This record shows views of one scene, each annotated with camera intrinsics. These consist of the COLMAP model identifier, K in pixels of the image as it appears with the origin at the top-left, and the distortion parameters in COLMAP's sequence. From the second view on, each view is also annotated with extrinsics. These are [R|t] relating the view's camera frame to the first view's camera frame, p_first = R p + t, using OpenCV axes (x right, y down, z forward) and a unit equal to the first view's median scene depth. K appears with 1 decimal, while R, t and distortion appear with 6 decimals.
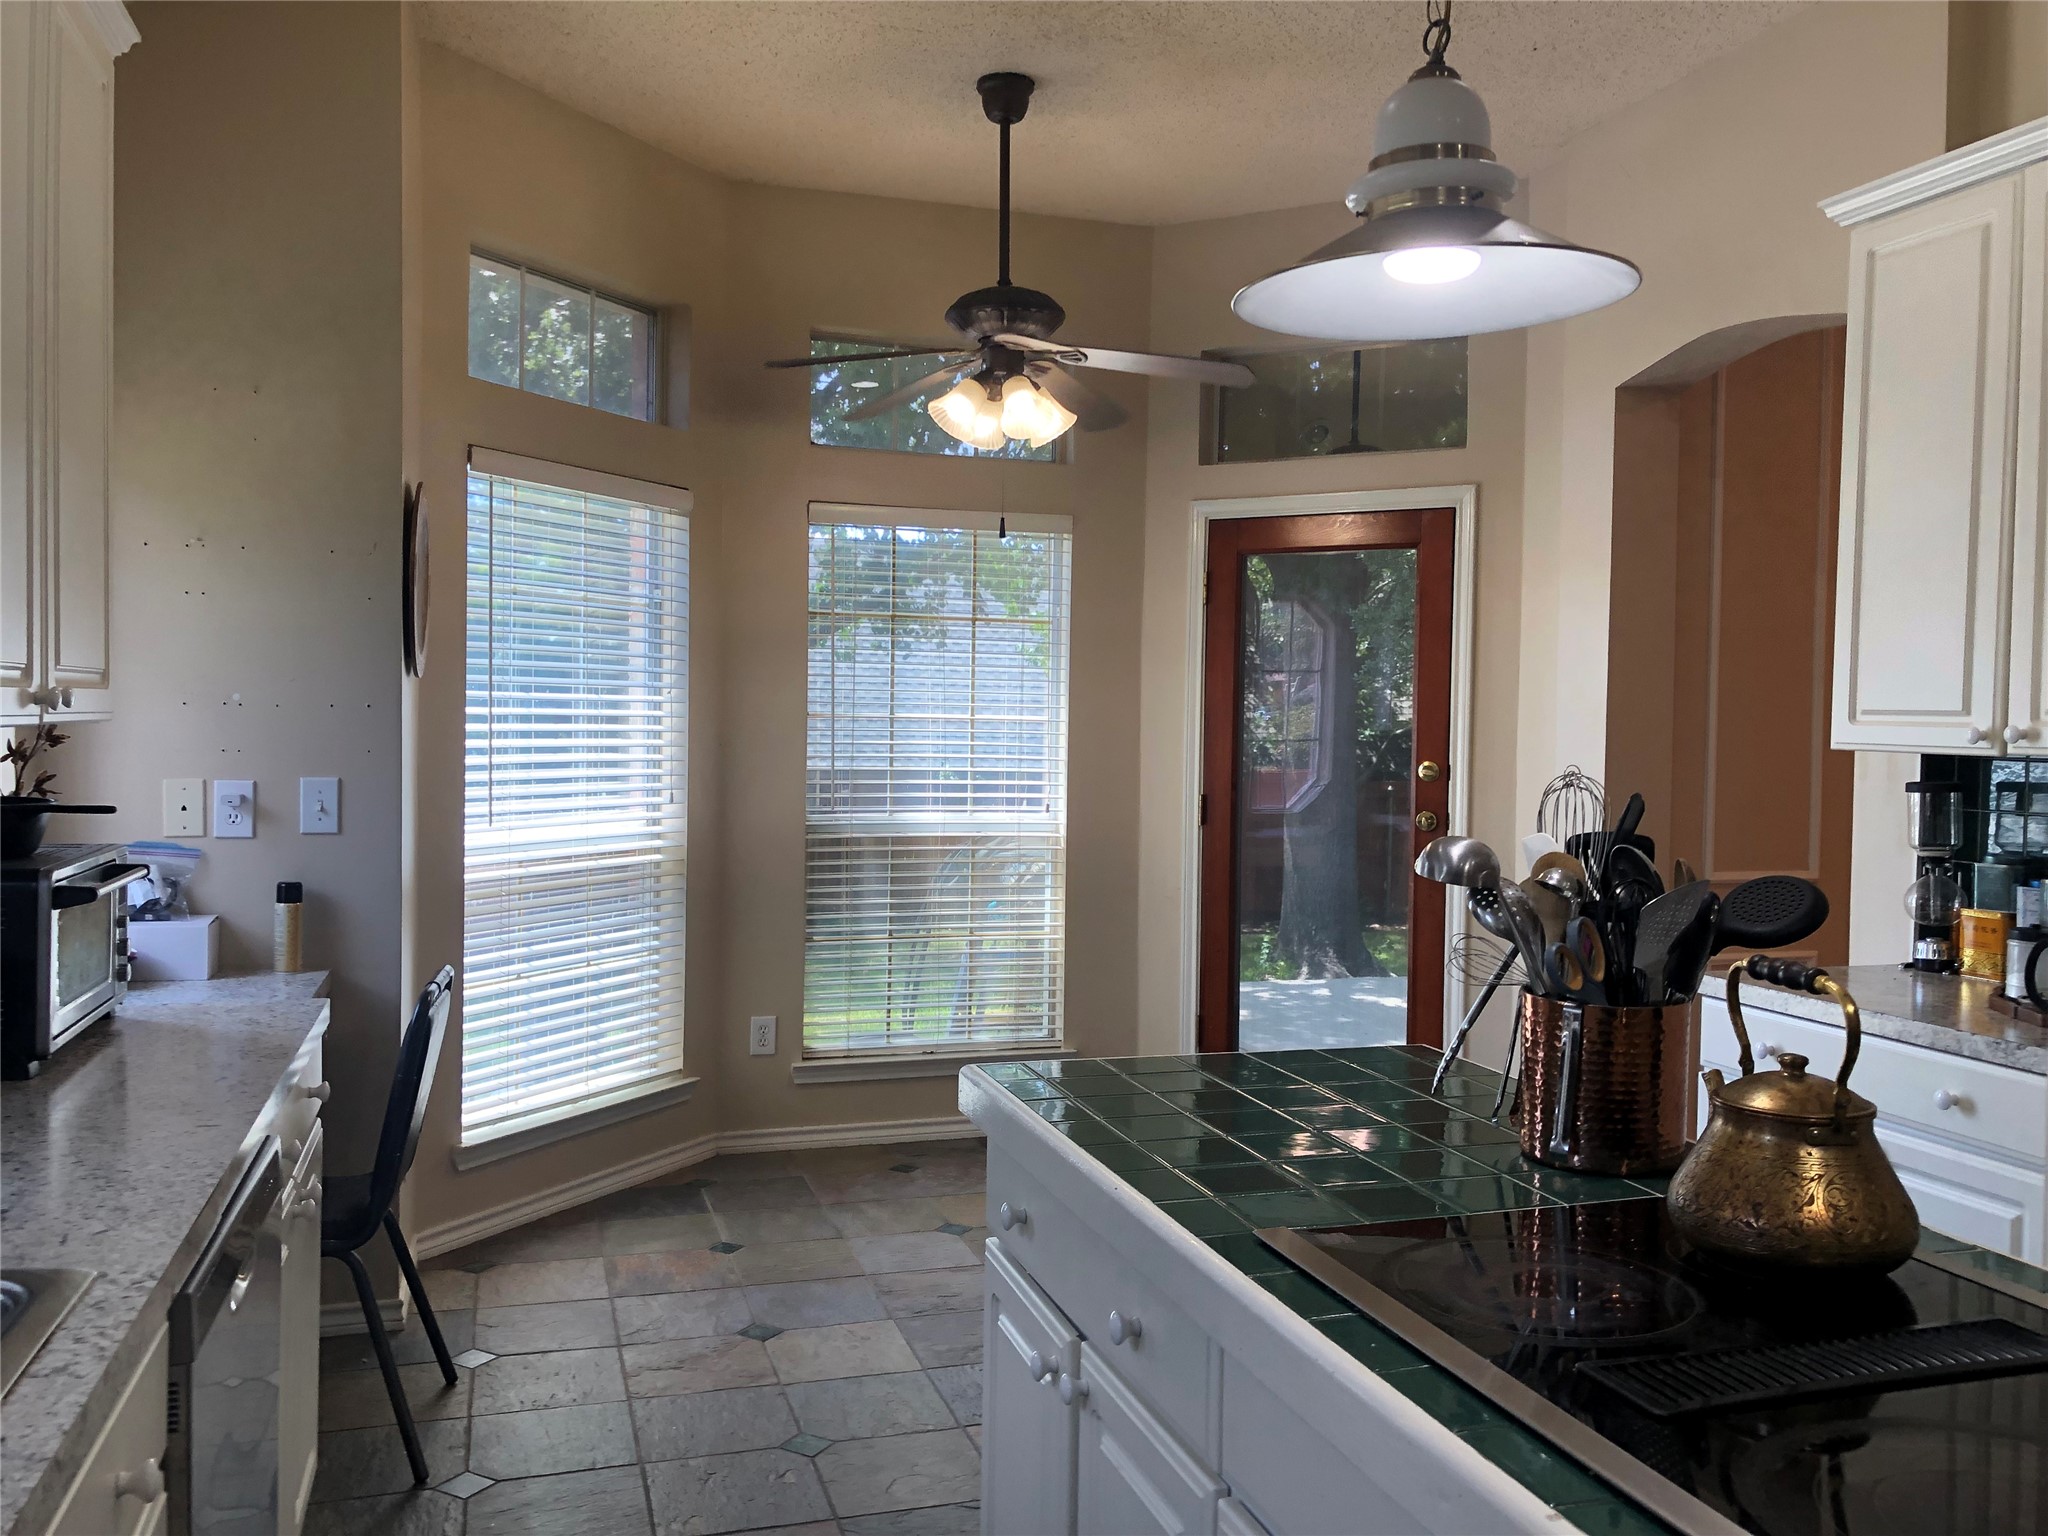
lens RADIAL K [[1676.2, 0, 1009.5], [0, 1676.2, 771.8], [0, 0, 1]] dist [0.040124, -0.037544]
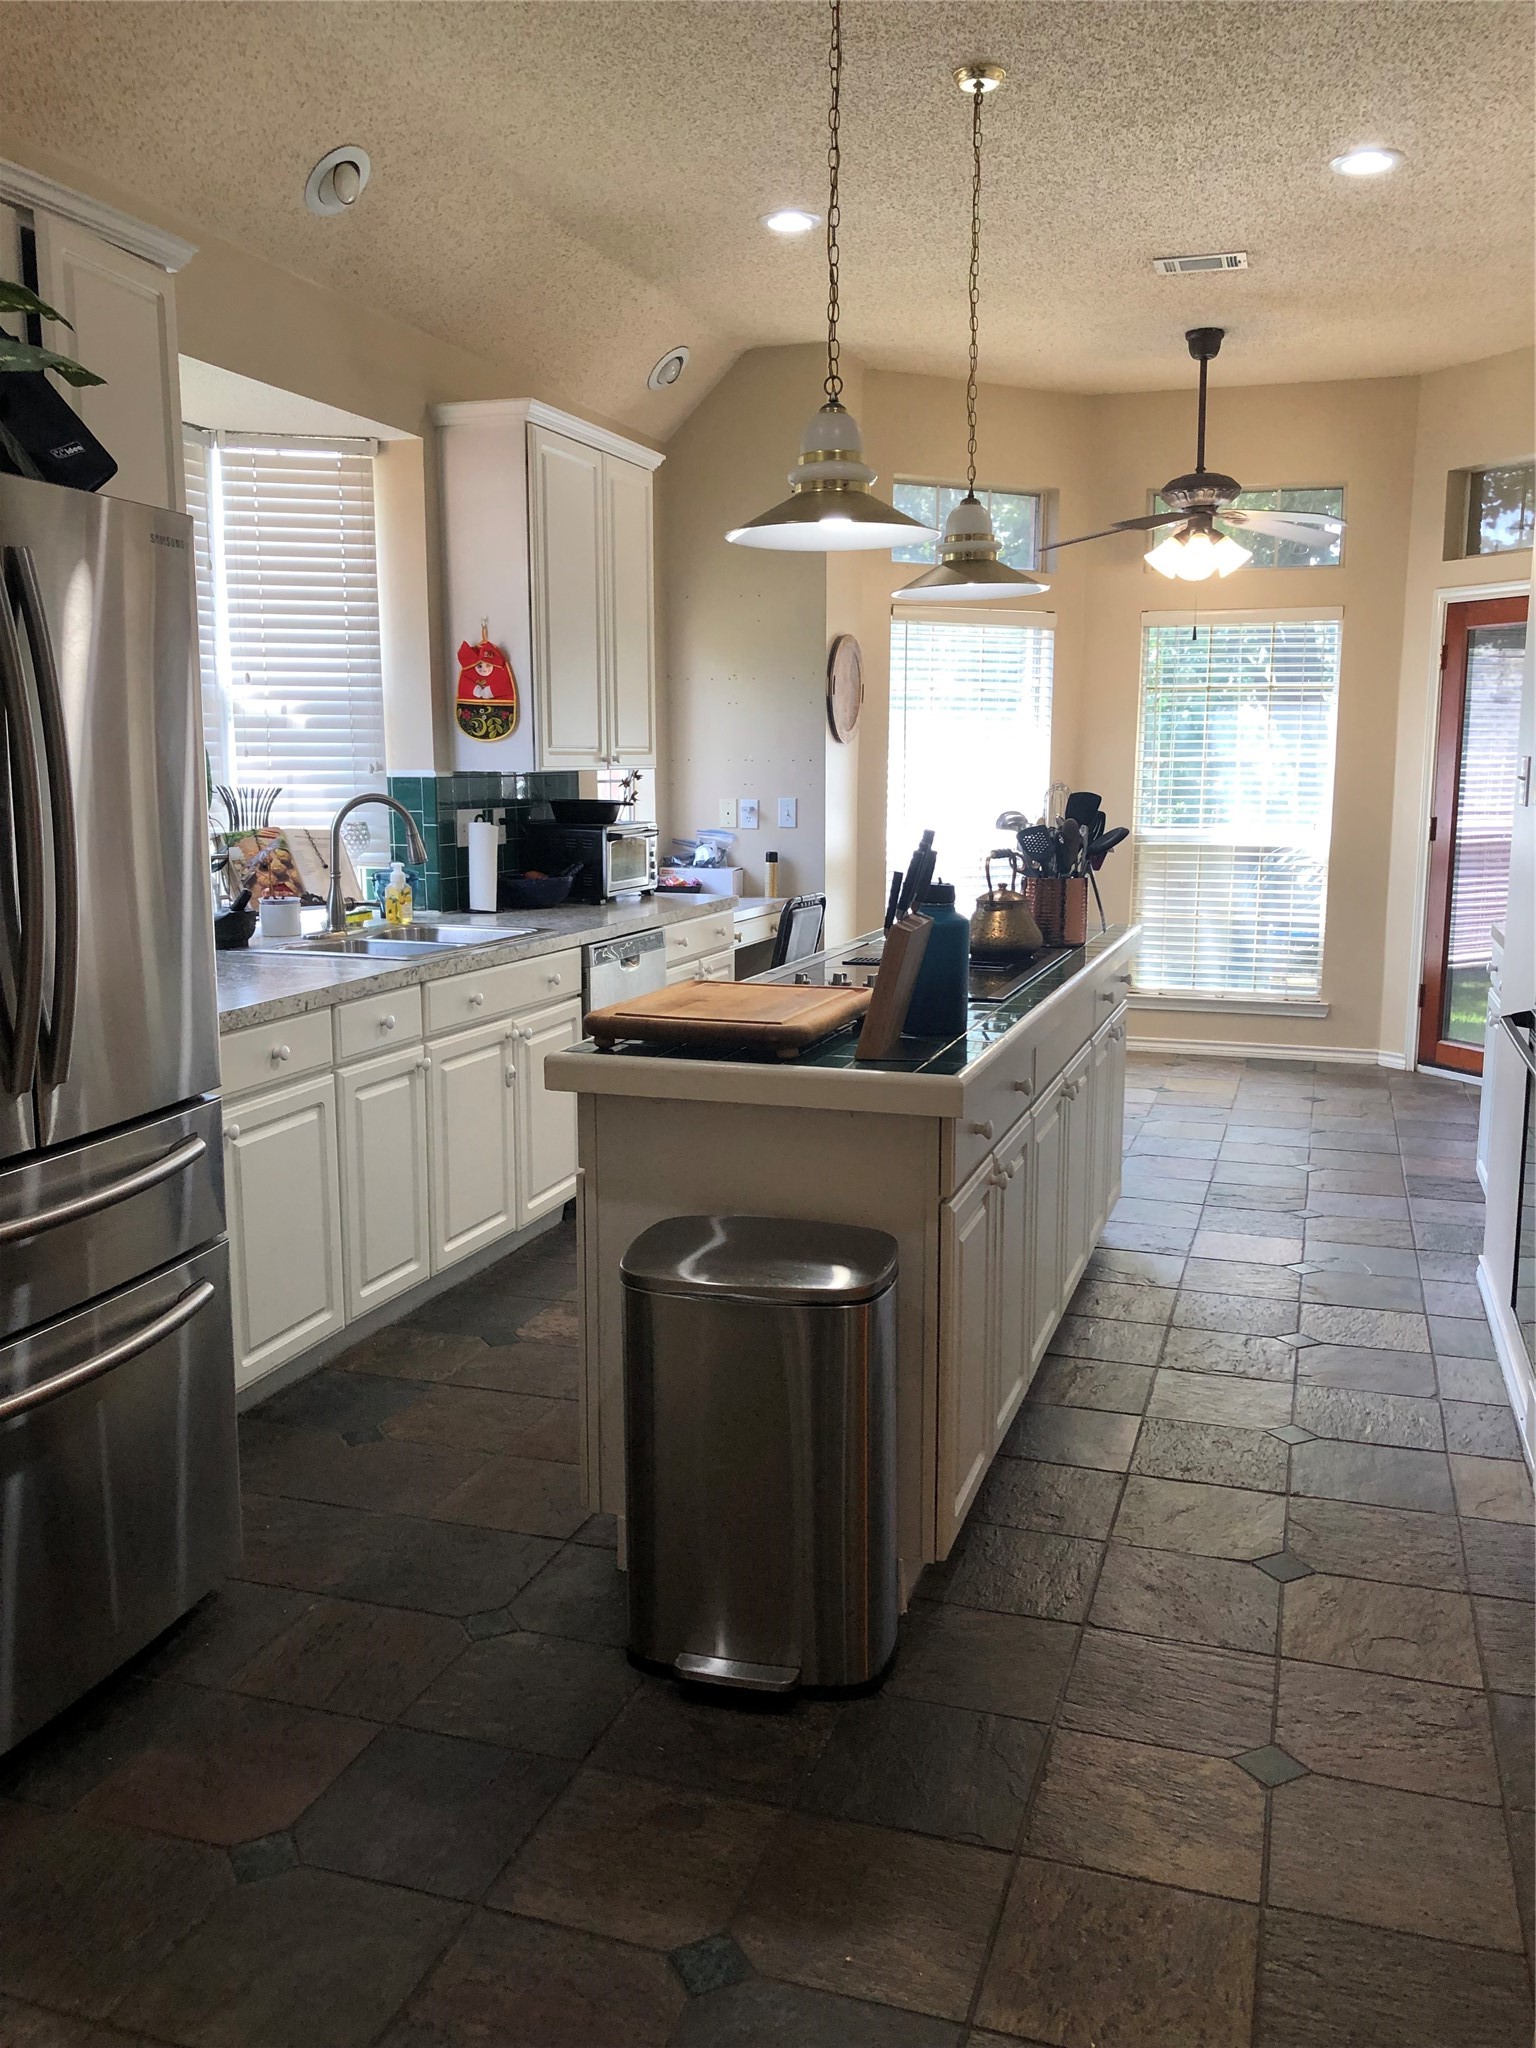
lens RADIAL K [[1676.2, 0, 775.7], [0, 1676.2, 1017.1], [0, 0, 1]] dist [0.040124, -0.037544]
pose [[0.820911, 0.071999, -0.566499, 0.581093], [-0.006197, 0.993085, 0.117236, 0.023440], [0.571022, -0.092729, 0.815681, -0.504560]]
